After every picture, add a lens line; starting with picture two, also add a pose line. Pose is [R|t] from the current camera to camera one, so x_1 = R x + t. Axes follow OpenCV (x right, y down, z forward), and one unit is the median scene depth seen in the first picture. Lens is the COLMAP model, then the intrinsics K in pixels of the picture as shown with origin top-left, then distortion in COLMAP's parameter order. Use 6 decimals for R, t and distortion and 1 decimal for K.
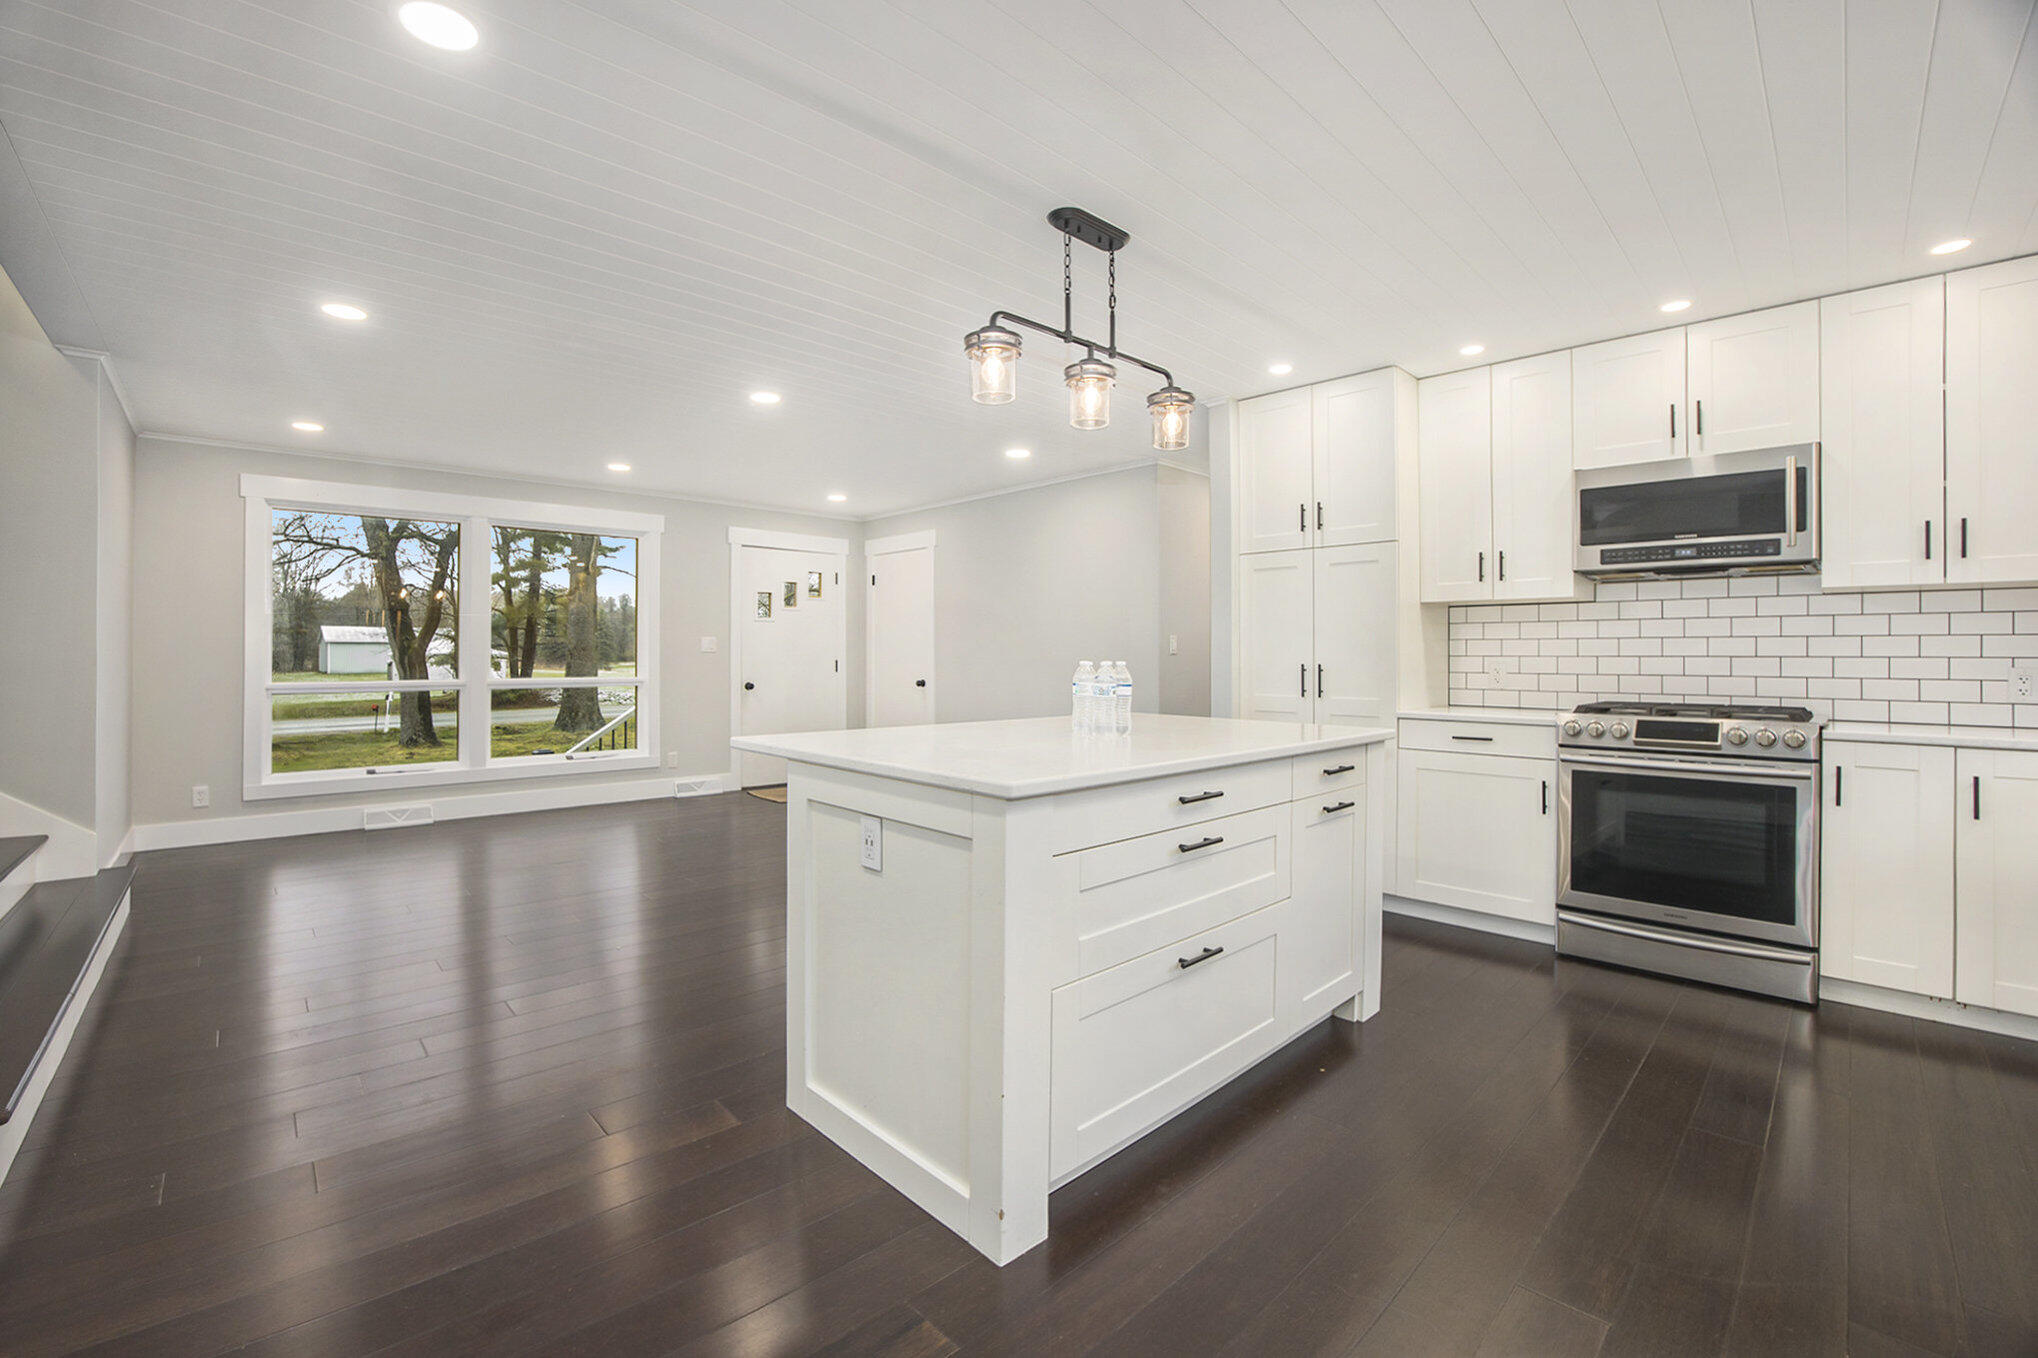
lens RADIAL K [[864.5, 0, 1013.3], [0, 864.5, 666.8], [0, 0, 1]] dist [-0.001717, 0.000001]
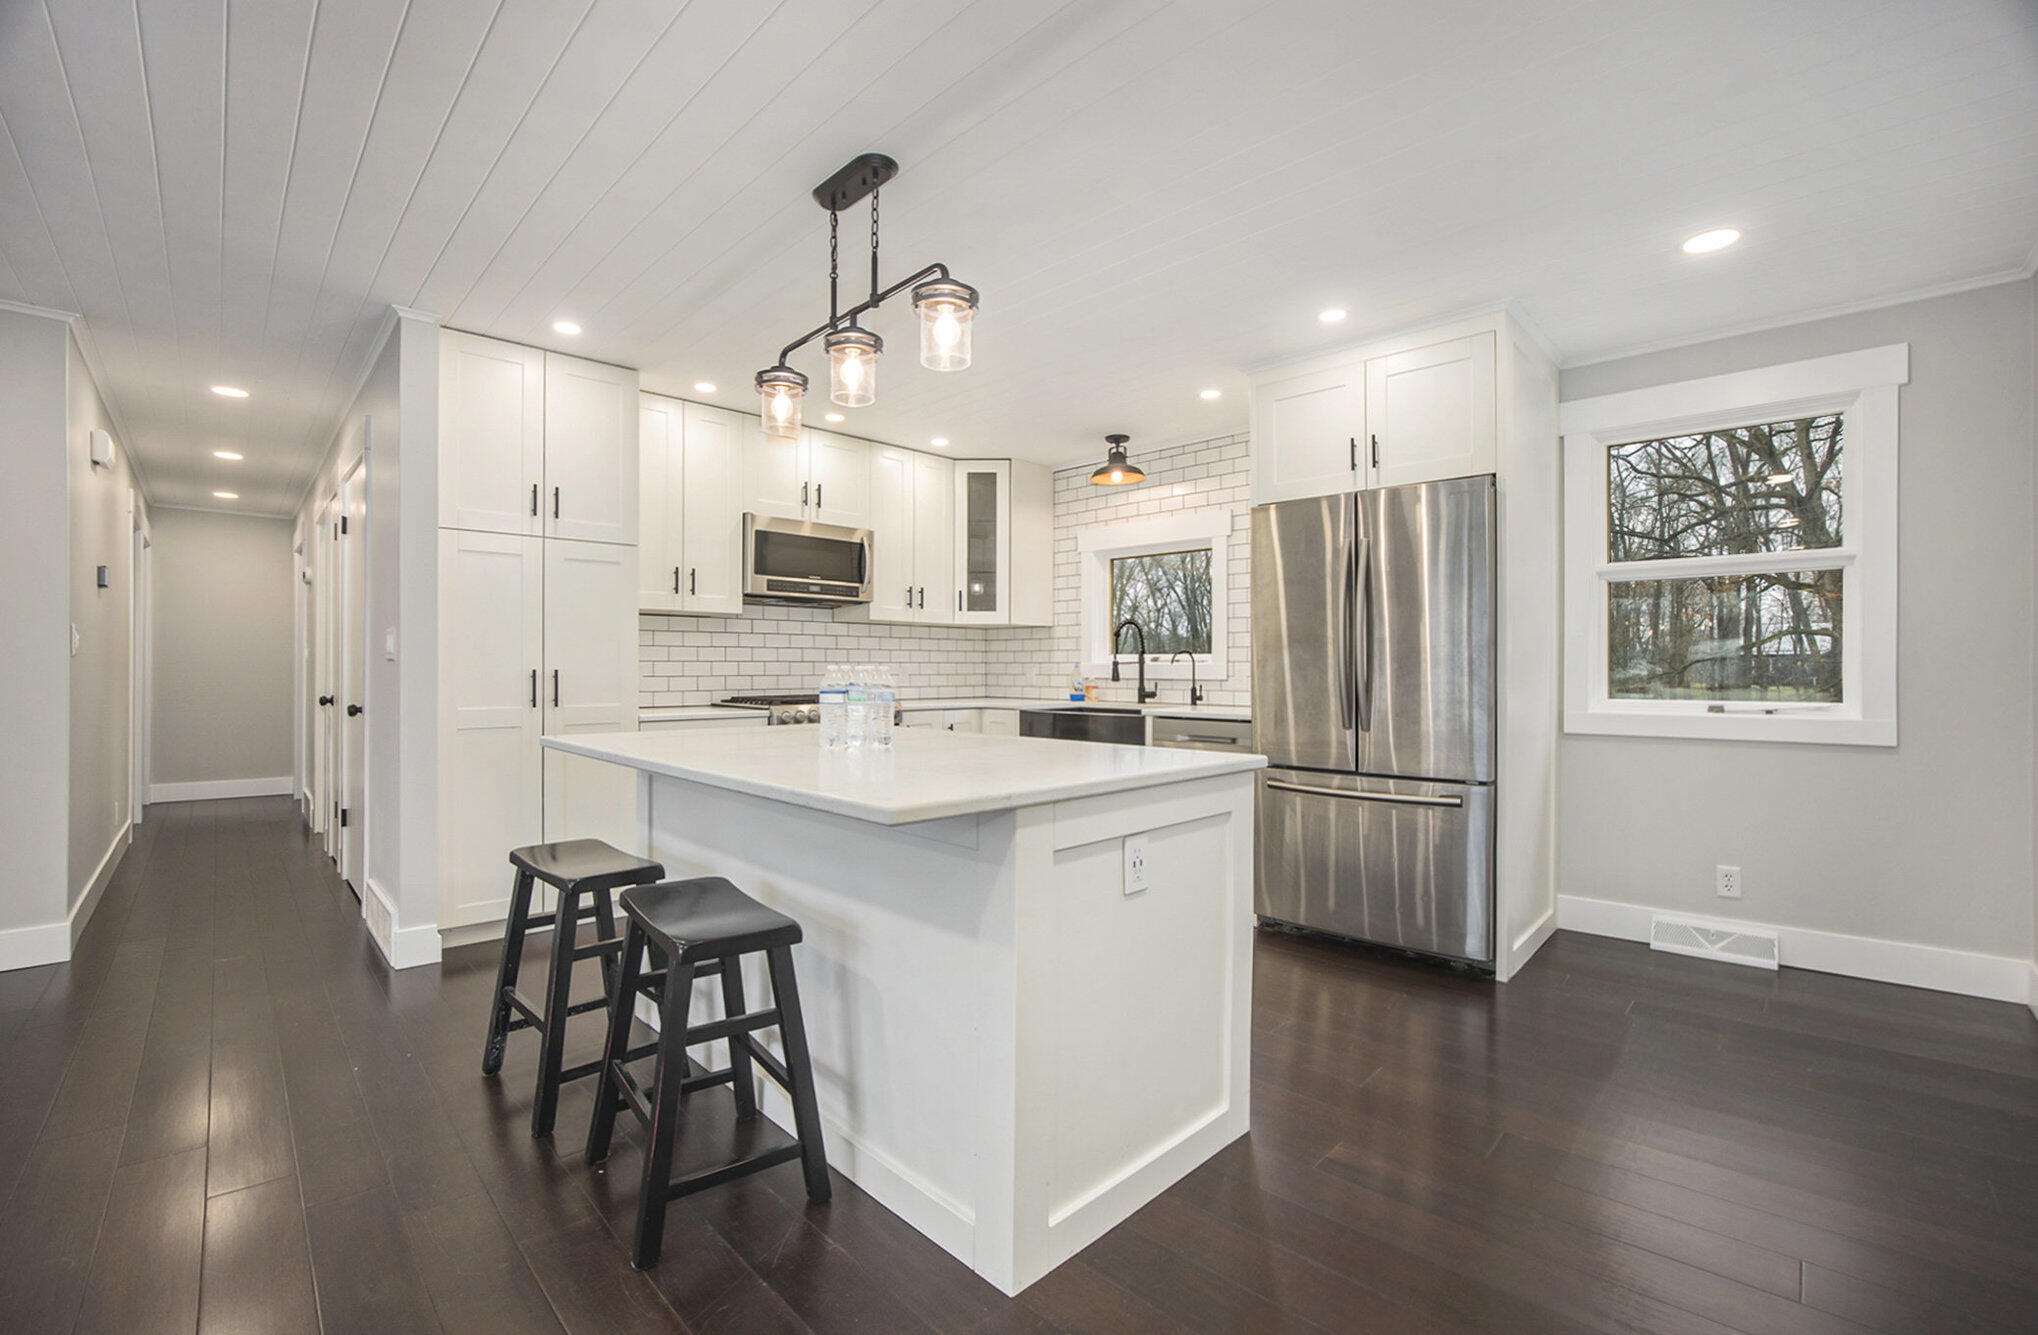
lens RADIAL K [[860.1, 0, 1013.4], [0, 860.1, 660.1], [0, 0, 1]] dist [-0.003439, -0.000125]
pose [[0.030286, 0.000267, 0.999541, -0.595290], [0.010270, 0.999947, -0.000579, -0.009959], [-0.999489, 0.010283, 0.030281, 0.595220]]
